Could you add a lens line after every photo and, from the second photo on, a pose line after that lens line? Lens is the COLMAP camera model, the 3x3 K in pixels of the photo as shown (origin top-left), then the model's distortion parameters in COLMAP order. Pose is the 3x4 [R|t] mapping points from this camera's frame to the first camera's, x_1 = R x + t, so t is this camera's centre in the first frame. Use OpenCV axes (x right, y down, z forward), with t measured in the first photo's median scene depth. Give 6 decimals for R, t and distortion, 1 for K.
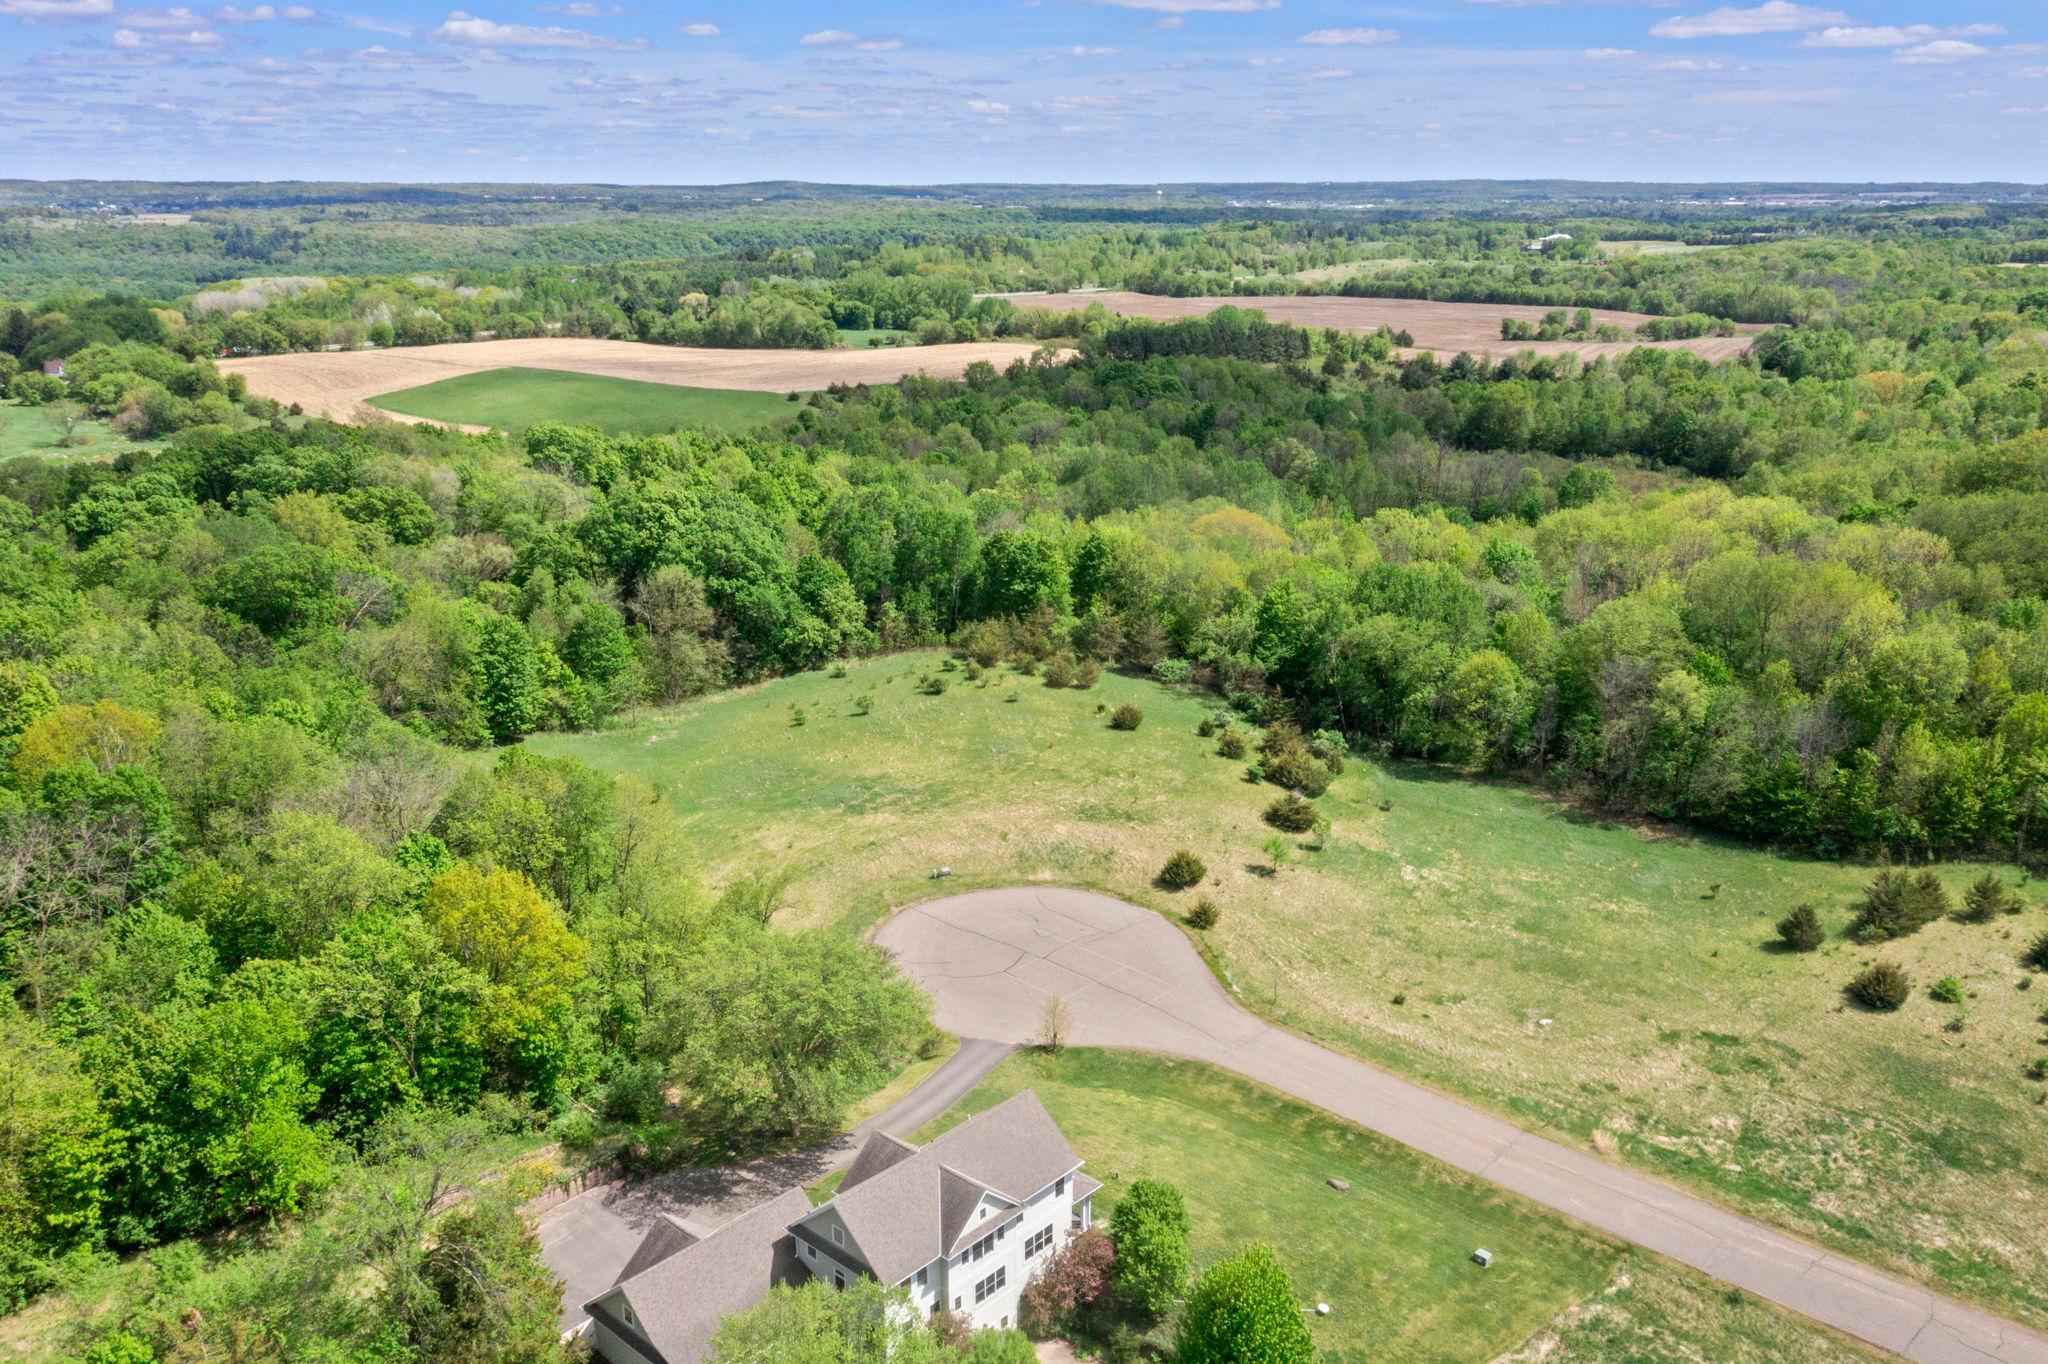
lens RADIAL K [[1647.6, 0, 1025.3], [0, 1647.6, 681.3], [0, 0, 1]] dist [-0.005864, -0.002668]
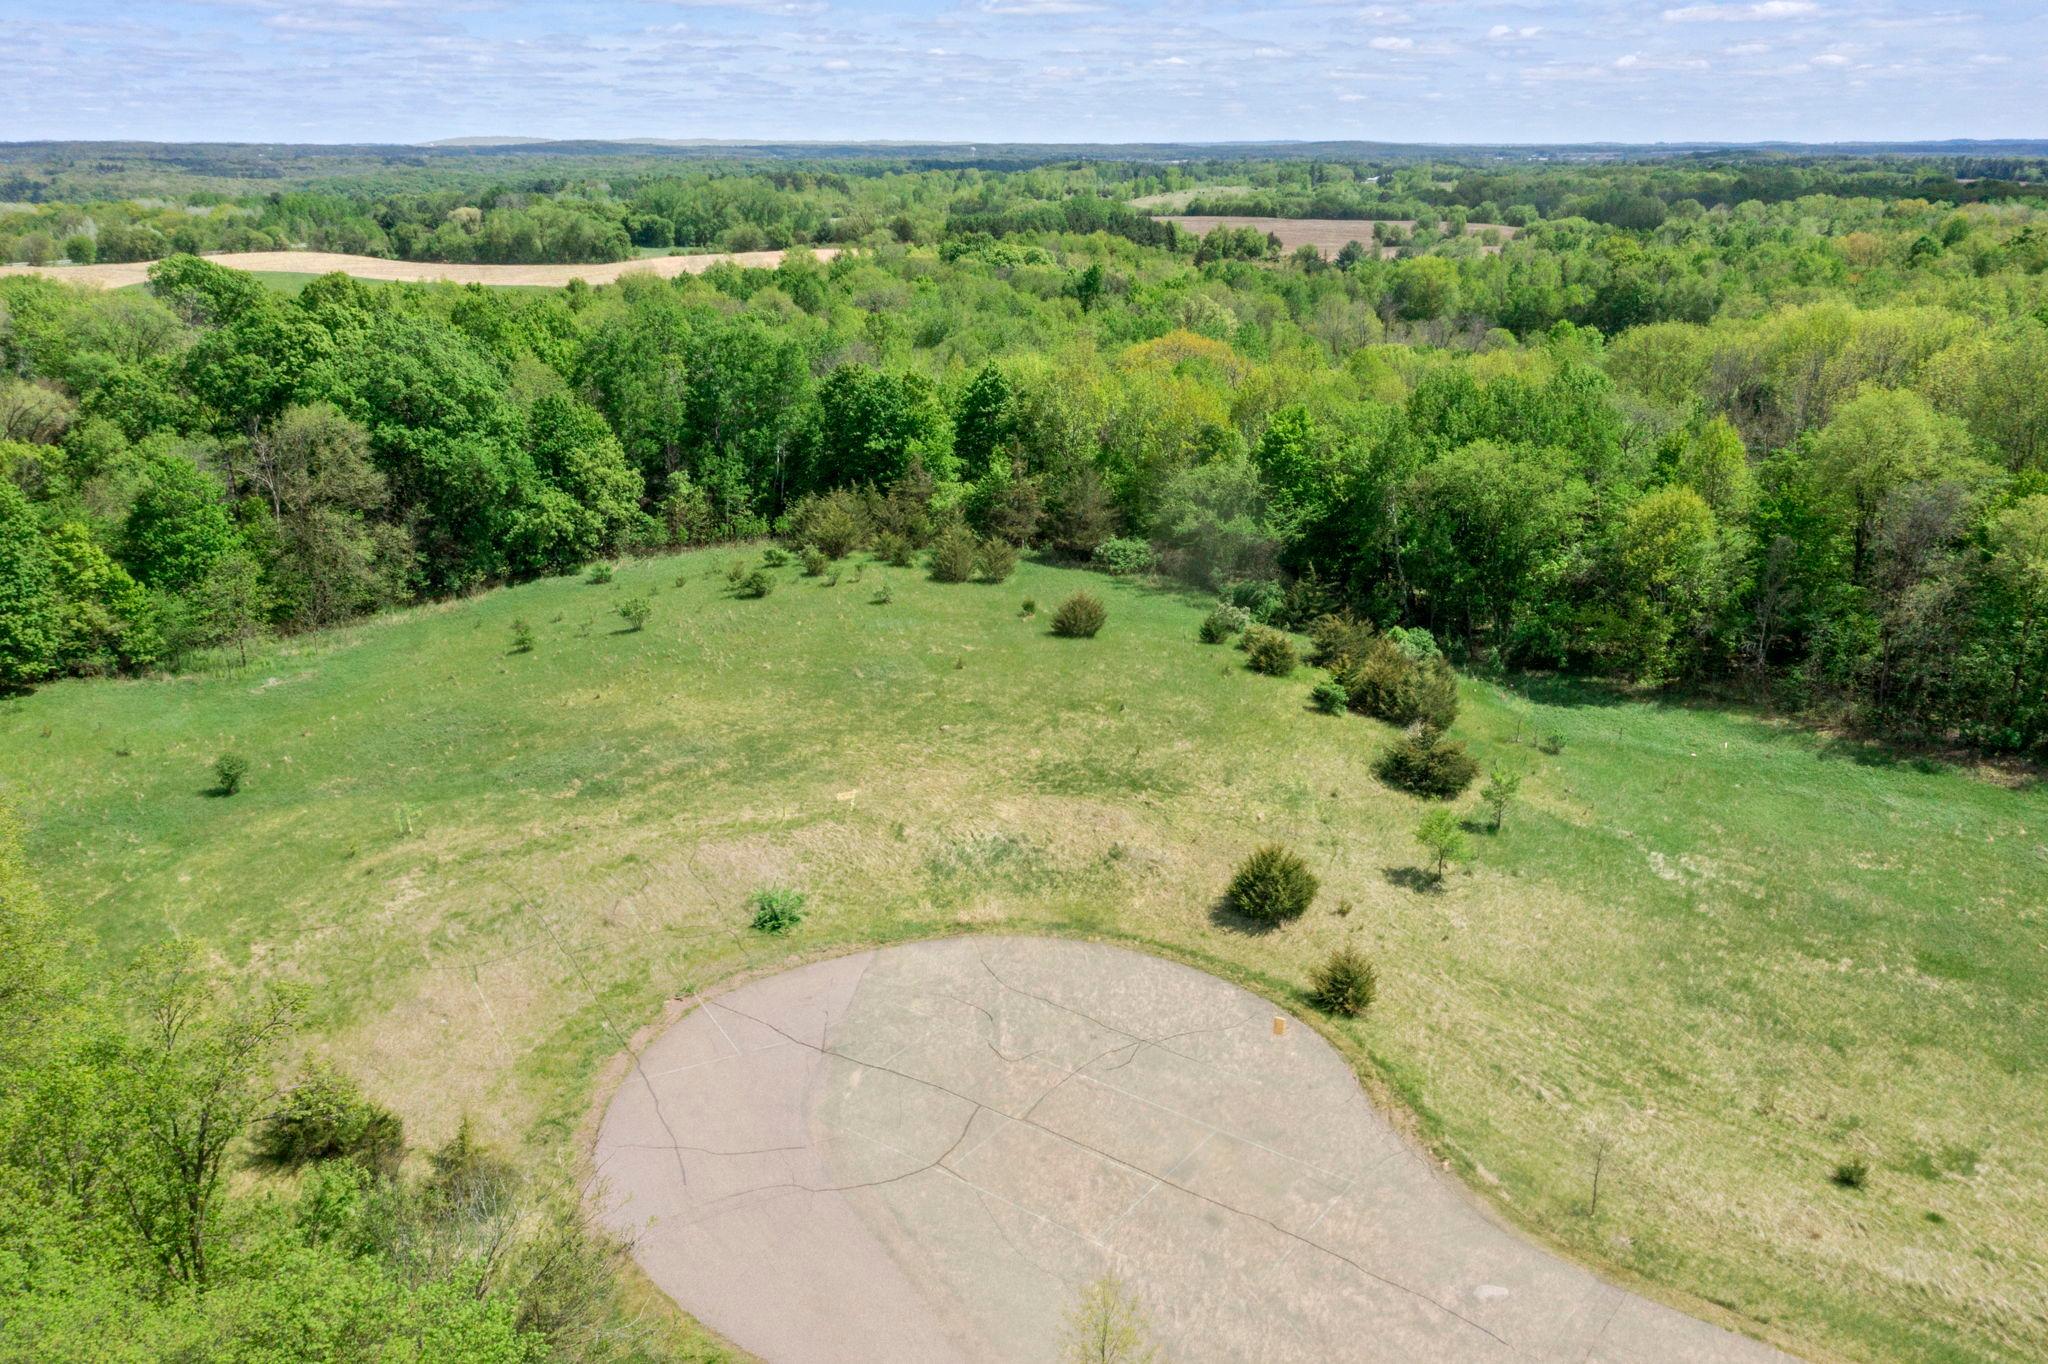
lens RADIAL K [[1646.8, 0, 1024.1], [0, 1646.8, 678.0], [0, 0, 1]] dist [-0.011079, -0.000374]
pose [[0.994033, -0.033977, 0.103655, -0.018173], [0.032258, 0.999314, 0.018219, 0.028529], [-0.104203, -0.014766, 0.994446, 0.359609]]
